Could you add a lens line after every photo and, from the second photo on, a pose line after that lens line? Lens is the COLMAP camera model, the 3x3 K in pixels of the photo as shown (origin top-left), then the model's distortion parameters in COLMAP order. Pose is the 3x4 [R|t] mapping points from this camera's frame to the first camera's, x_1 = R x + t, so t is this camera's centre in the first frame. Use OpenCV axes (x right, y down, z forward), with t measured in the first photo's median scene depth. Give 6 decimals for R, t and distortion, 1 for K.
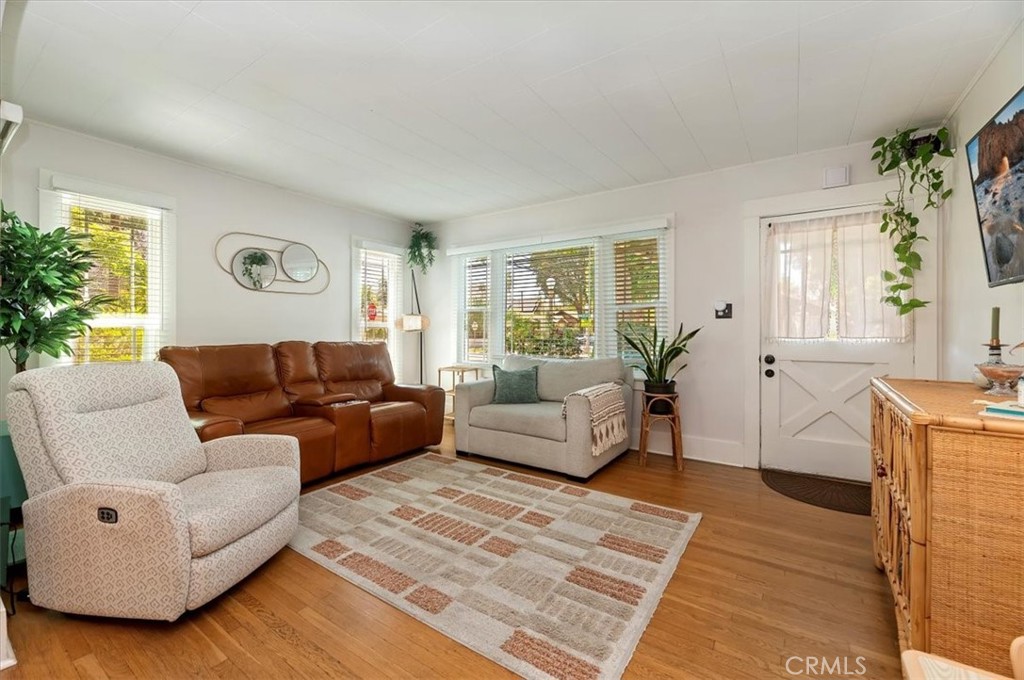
lens RADIAL K [[422.4, 0, 514.8], [0, 422.4, 328.0], [0, 0, 1]] dist [-0.001273, -0.000612]
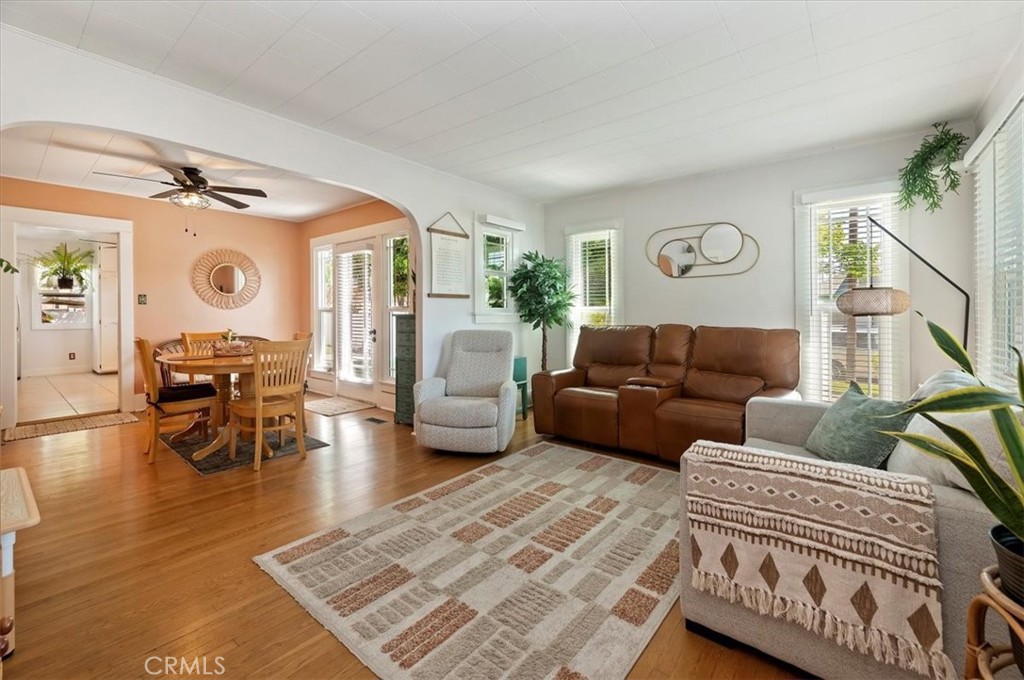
lens RADIAL K [[422.4, 0, 507.6], [0, 422.4, 317.1], [0, 0, 1]] dist [-0.001273, -0.000612]
pose [[-0.105635, 0.006453, -0.994384, 0.687545], [0.005991, 0.999965, 0.005853, 0.004766], [0.994387, -0.005339, -0.105670, 0.872972]]
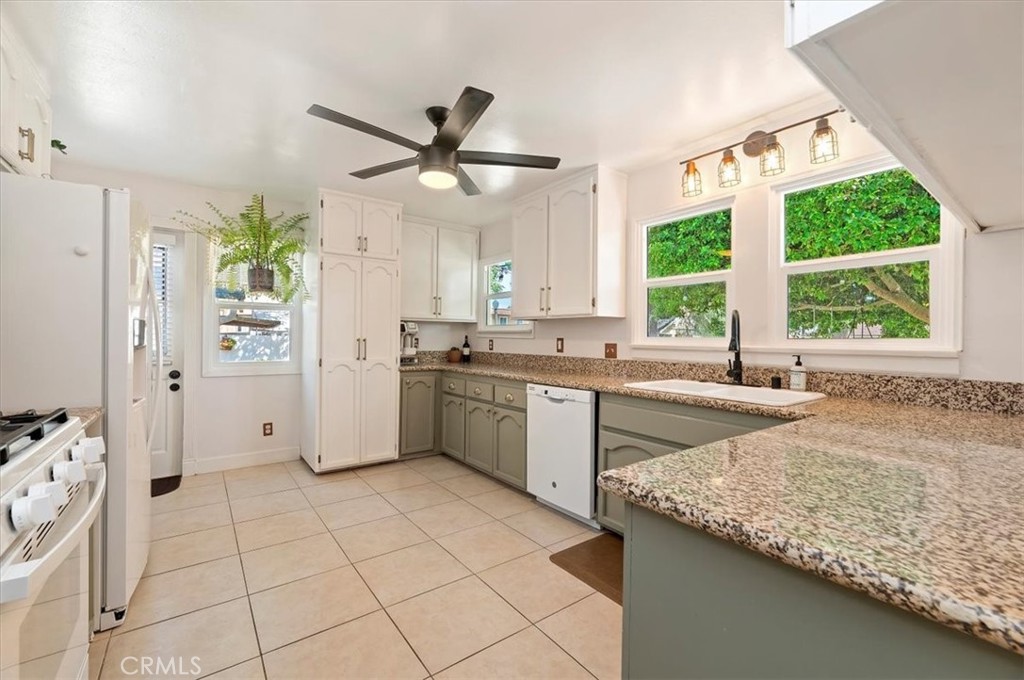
lens RADIAL K [[422.4, 0, 515.2], [0, 422.4, 338.9], [0, 0, 1]] dist [-0.001273, -0.000612]
pose [[-0.331630, -0.004722, -0.943398, -0.618412], [-0.007207, 0.999971, -0.002472, -0.031106], [0.943382, 0.005979, -0.331654, -0.896908]]
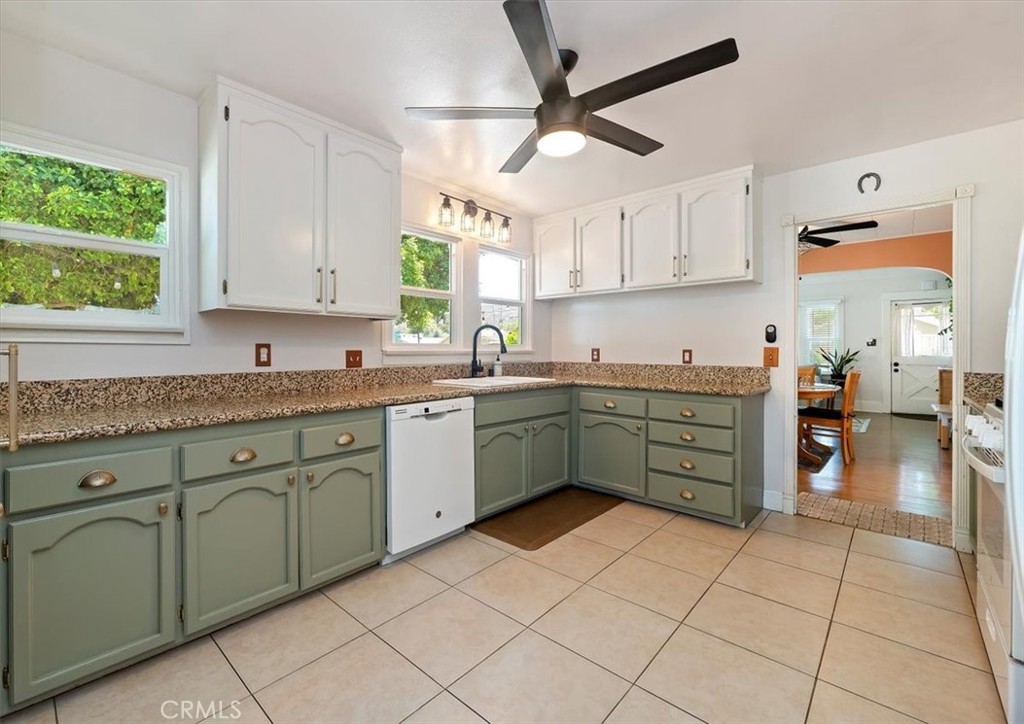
lens RADIAL K [[450.8, 0, 473.5], [0, 450.8, 347.2], [0, 0, 1]] dist [-0.003006, -0.001297]
pose [[0.983537, -0.003821, -0.180667, -1.333128], [0.003972, 0.999992, 0.000476, -0.029970], [0.180664, -0.001186, 0.983544, -1.991576]]
